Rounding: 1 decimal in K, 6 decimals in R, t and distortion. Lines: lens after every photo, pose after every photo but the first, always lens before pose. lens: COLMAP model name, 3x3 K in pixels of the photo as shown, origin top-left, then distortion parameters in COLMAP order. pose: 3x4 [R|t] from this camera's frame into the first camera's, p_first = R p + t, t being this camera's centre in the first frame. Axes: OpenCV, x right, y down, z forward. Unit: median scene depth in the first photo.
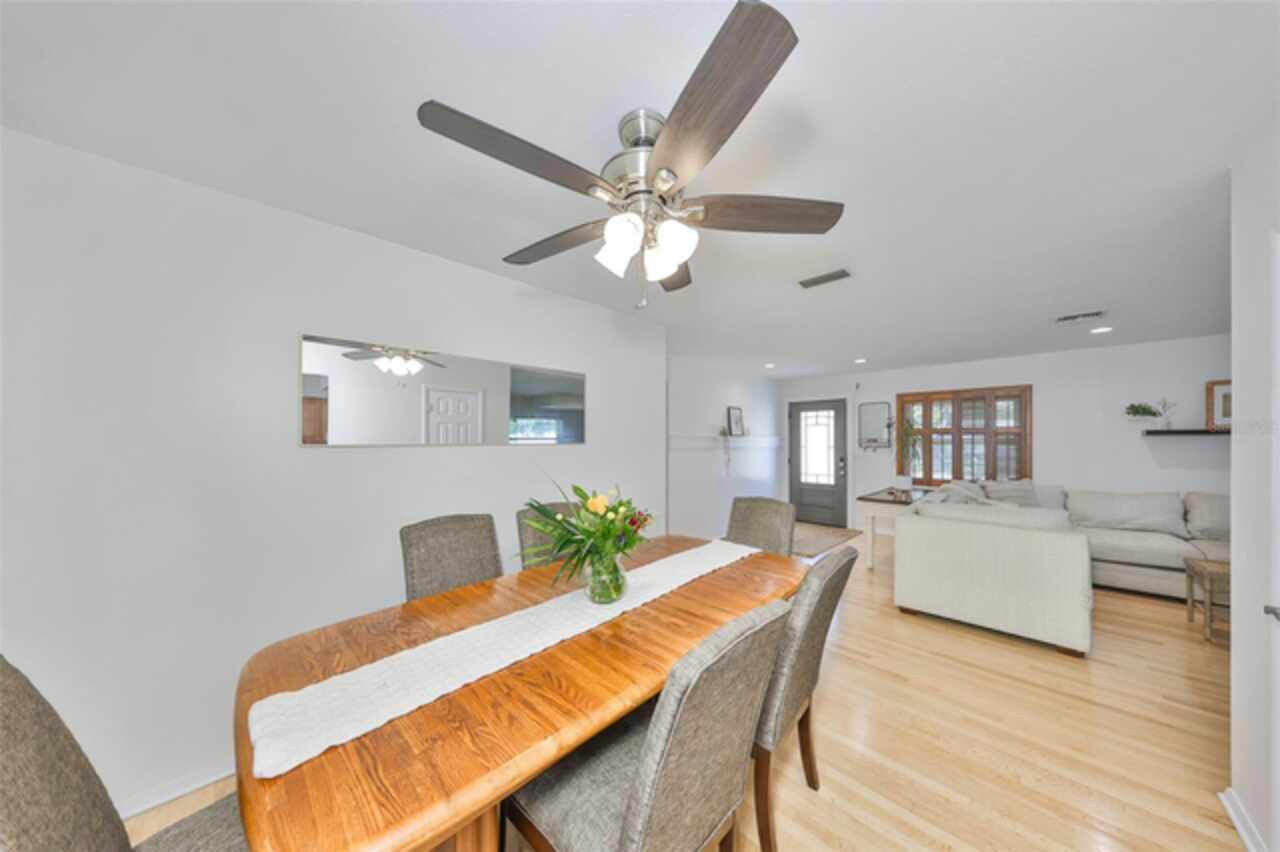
lens RADIAL K [[400.1, 0, 638.6], [0, 400.1, 432.2], [0, 0, 1]] dist [-0.000415, -0.000052]
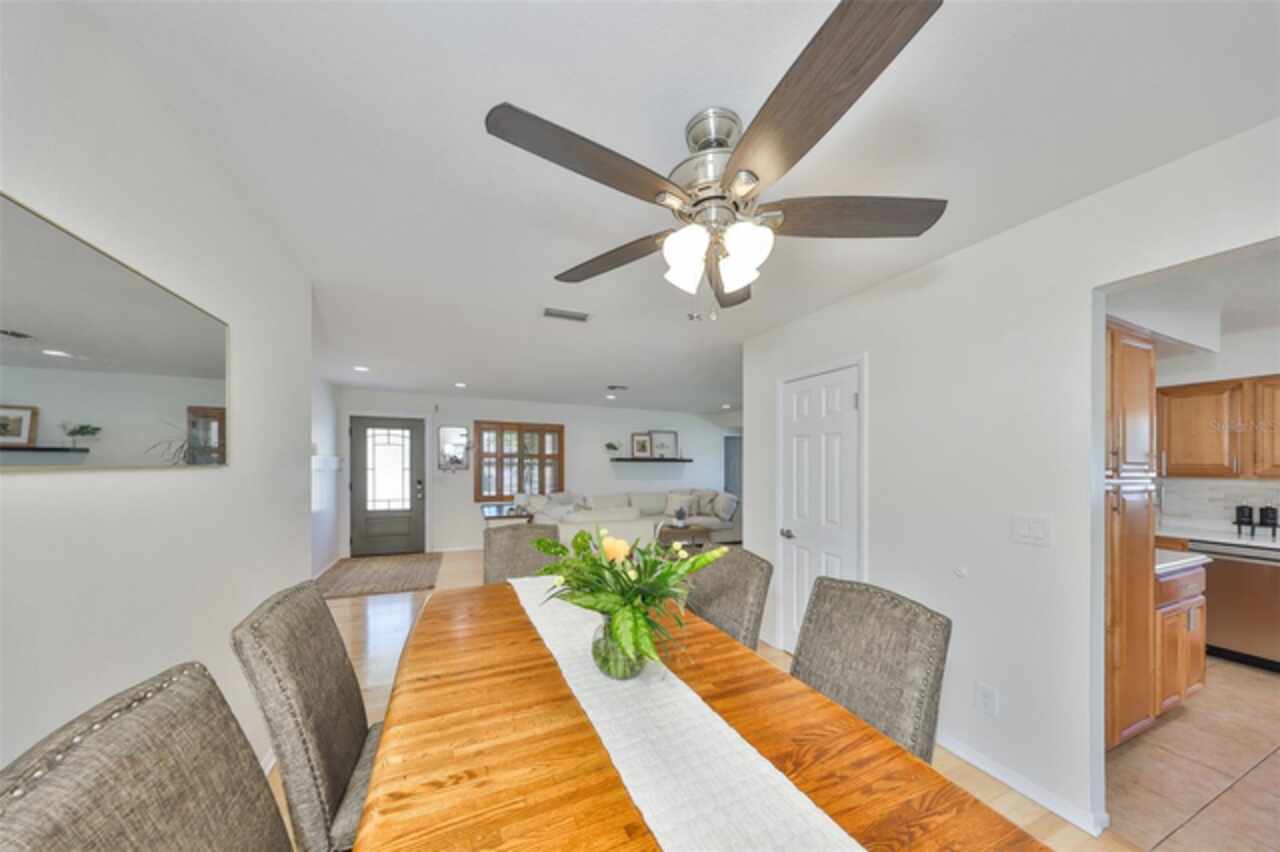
lens RADIAL K [[396.7, 0, 636.4], [0, 396.7, 458.9], [0, 0, 1]] dist [0.000647, 0.000069]
pose [[0.376171, 0.014078, 0.926443, -0.209556], [-0.027038, 0.999626, -0.004211, 0.003315], [-0.926156, -0.023465, 0.376411, 0.185708]]
